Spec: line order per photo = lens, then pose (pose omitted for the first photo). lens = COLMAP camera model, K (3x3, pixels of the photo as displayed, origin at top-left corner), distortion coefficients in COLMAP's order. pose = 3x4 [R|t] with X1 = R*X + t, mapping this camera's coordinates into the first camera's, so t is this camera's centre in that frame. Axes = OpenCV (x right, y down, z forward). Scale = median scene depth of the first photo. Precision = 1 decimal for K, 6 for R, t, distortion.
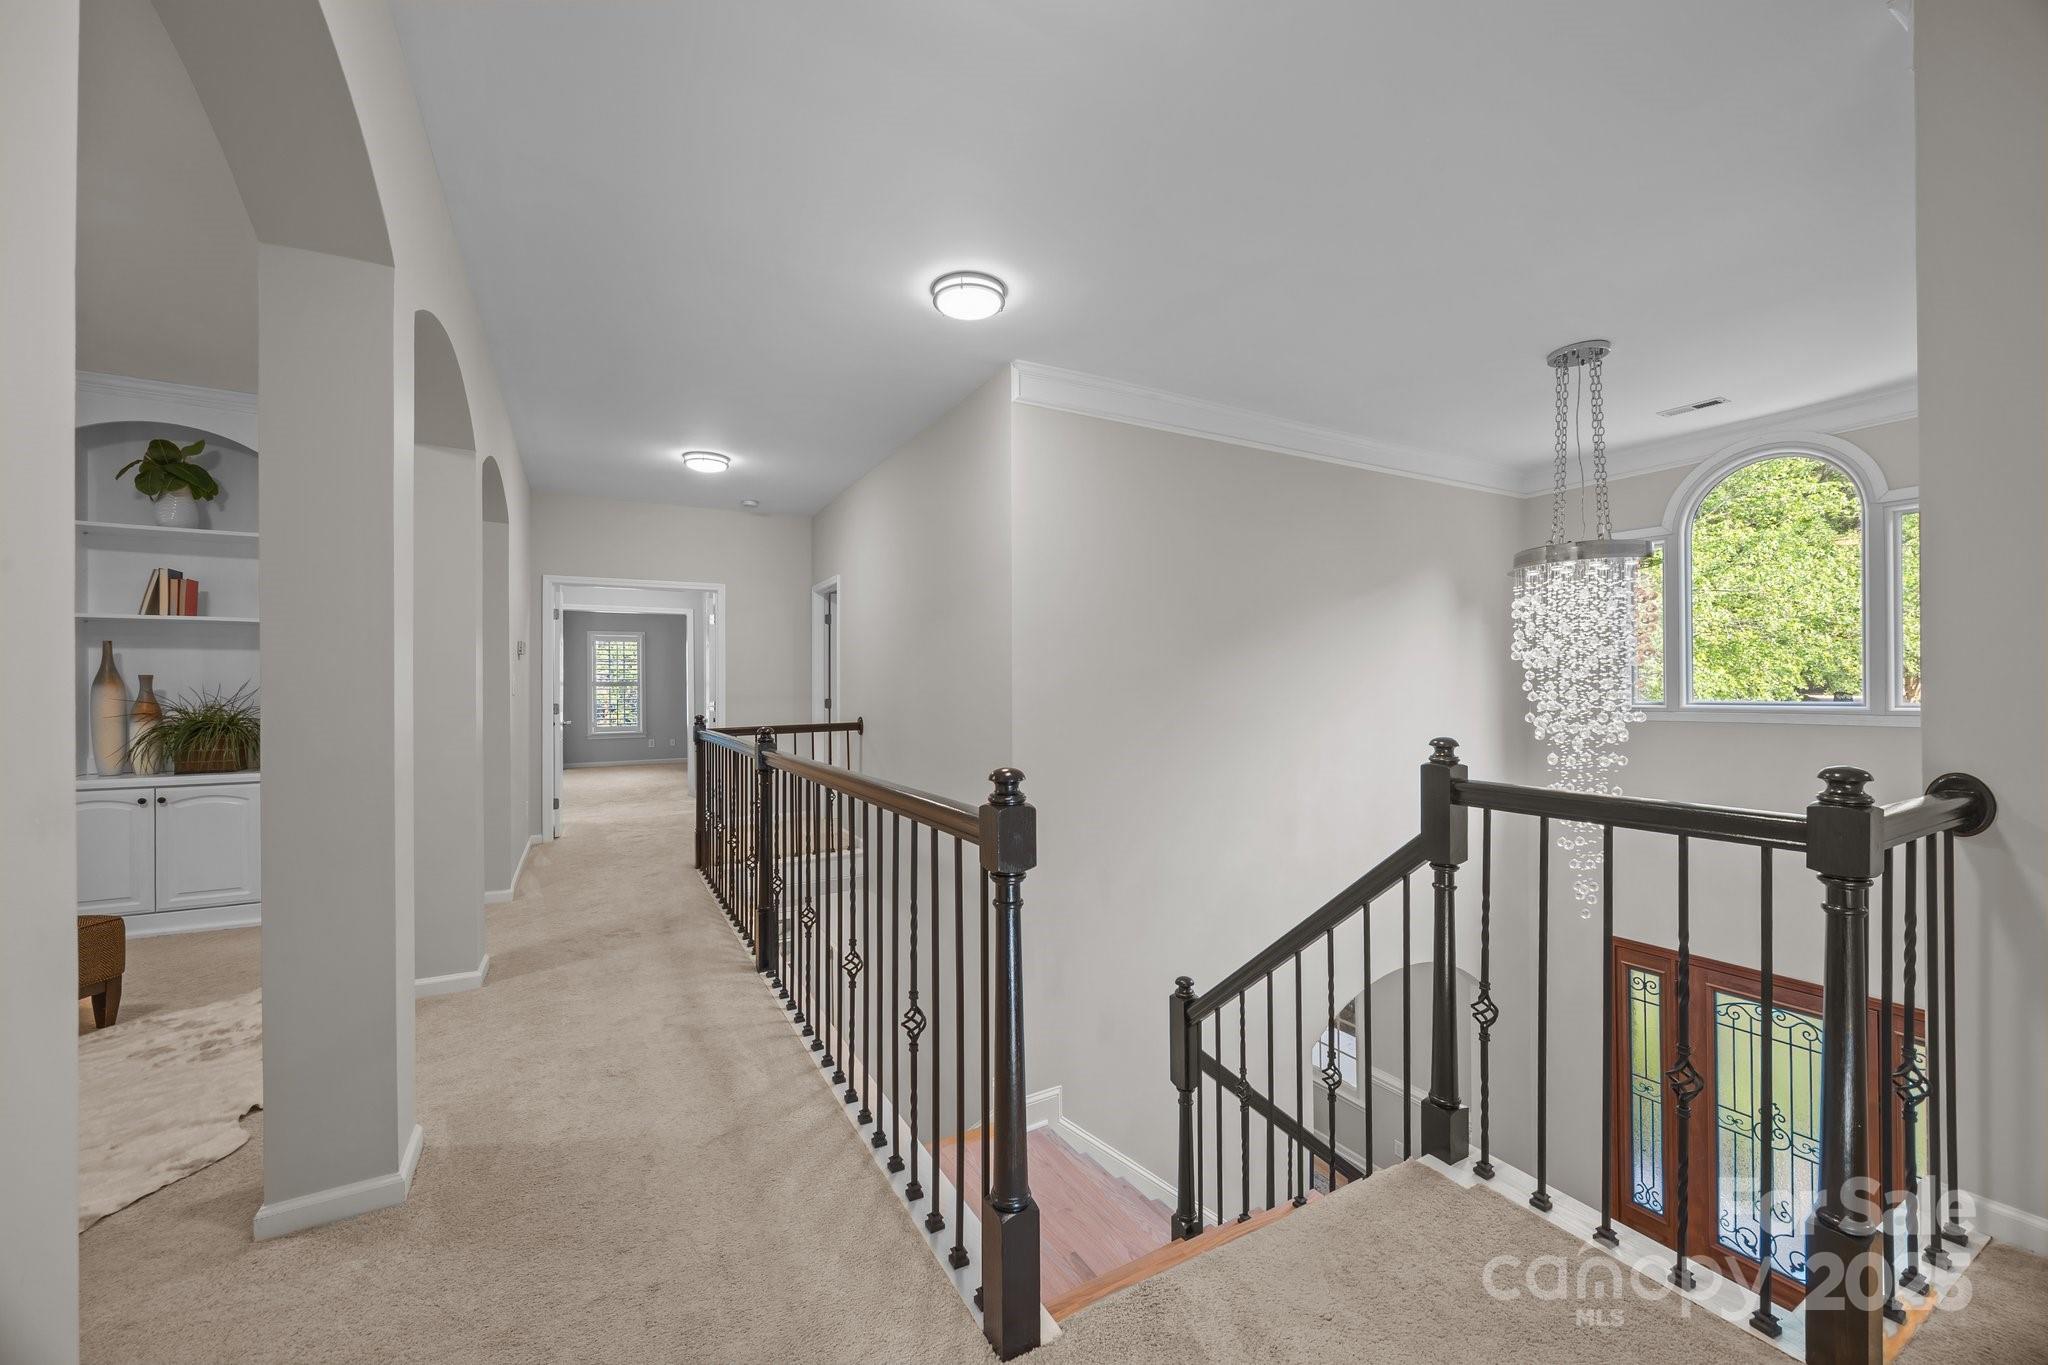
lens RADIAL K [[784.6, 0, 1026.7], [0, 784.6, 687.1], [0, 0, 1]] dist [0.000277, 0.000313]
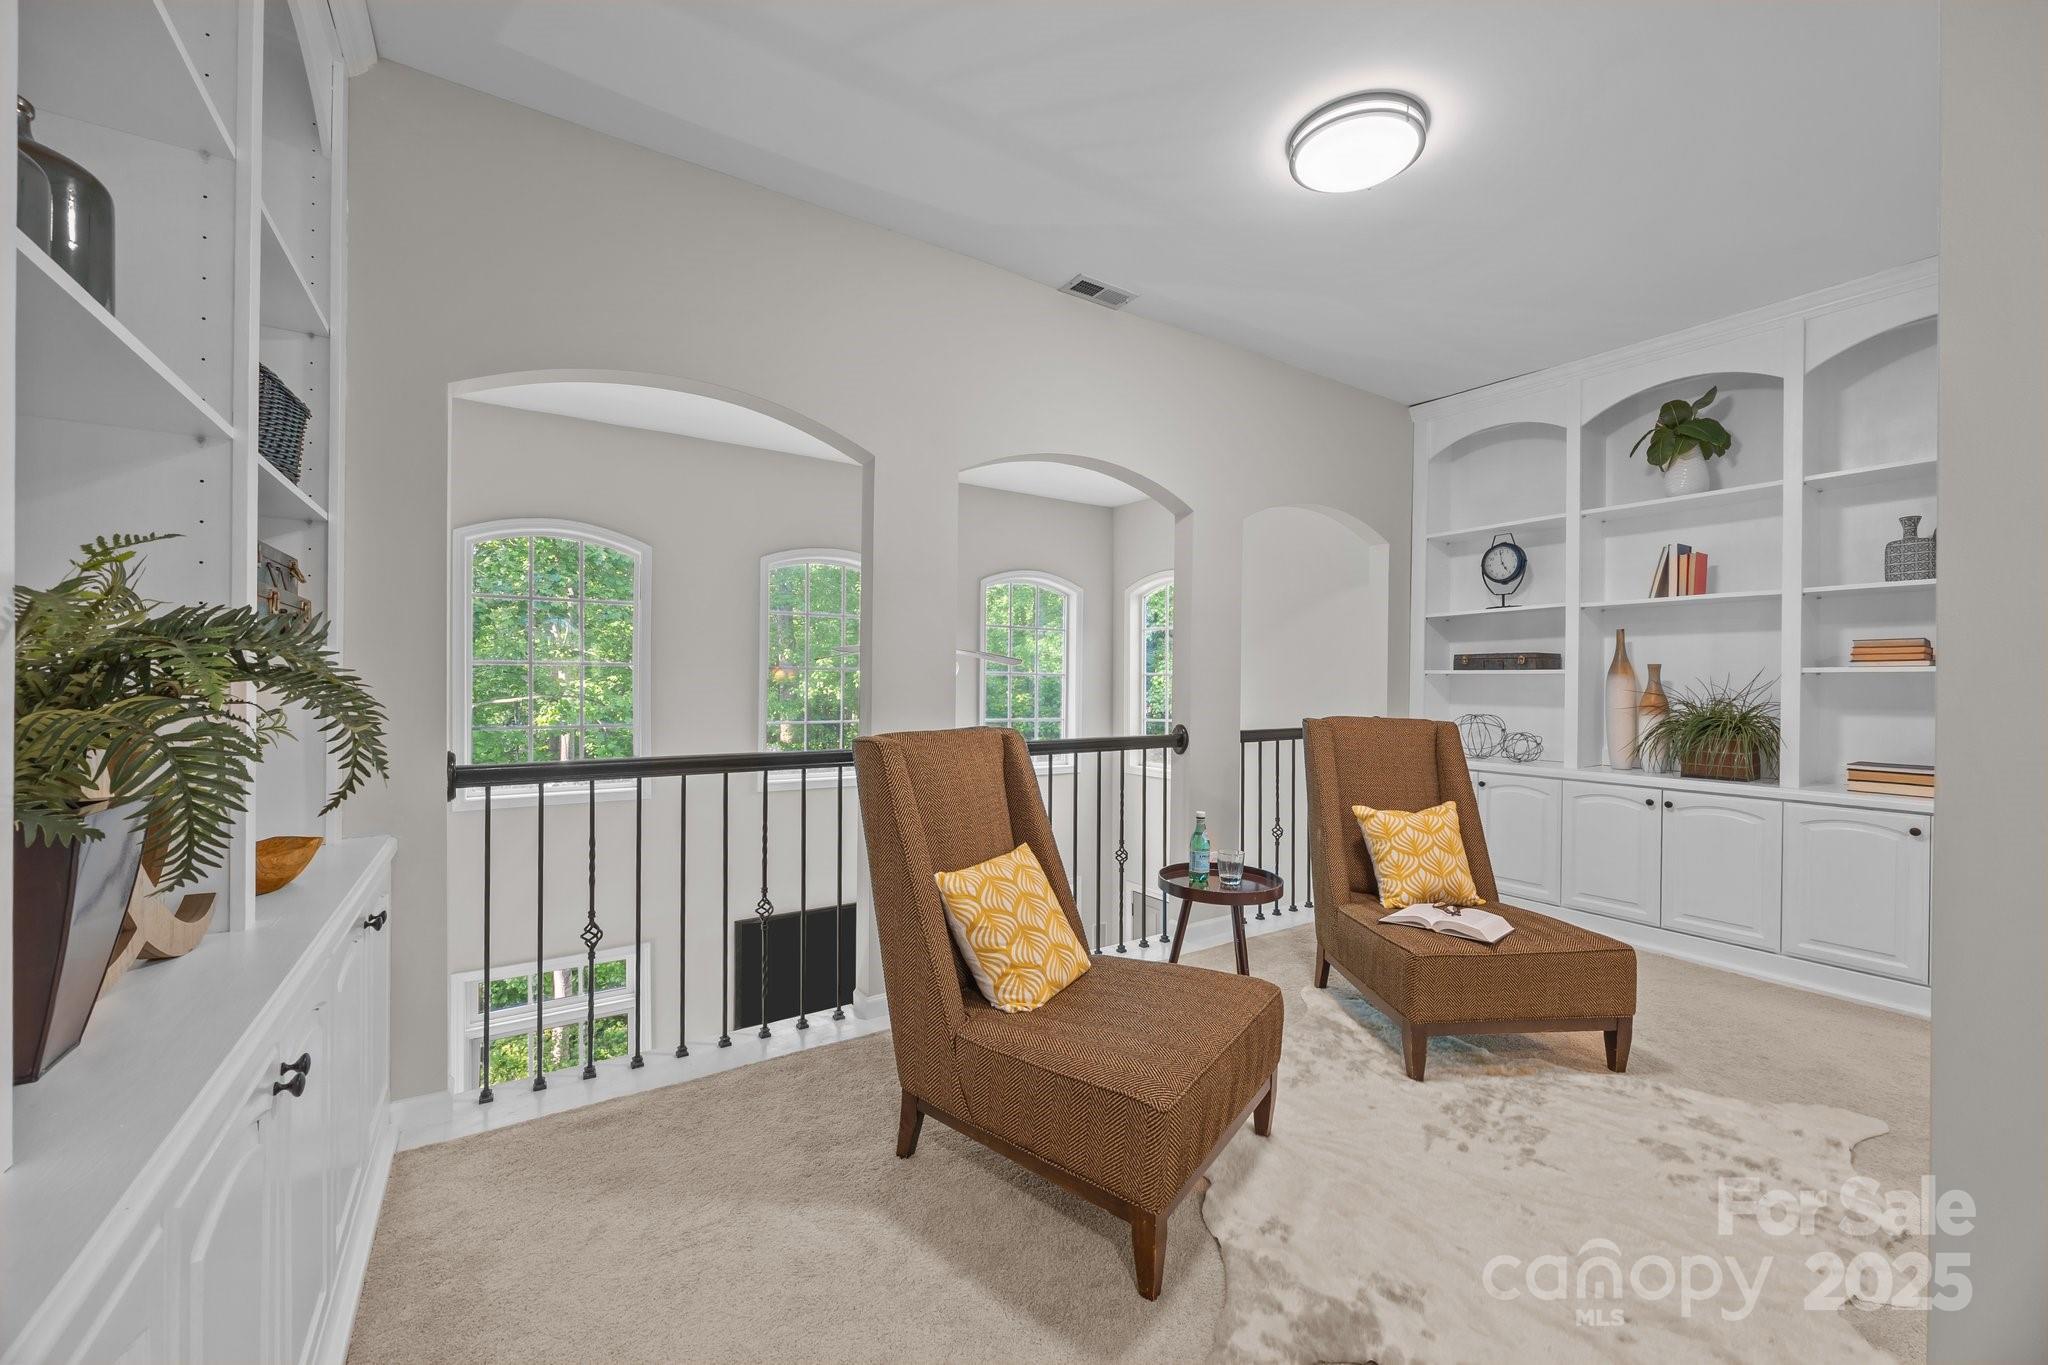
lens RADIAL K [[784.6, 0, 1018.4], [0, 784.6, 686.9], [0, 0, 1]] dist [0.000277, 0.000313]
pose [[0.055731, 0.012295, -0.998370, -0.248364], [-0.001220, 0.999924, 0.012246, 0.001002], [0.998445, 0.000536, 0.055742, 0.207827]]
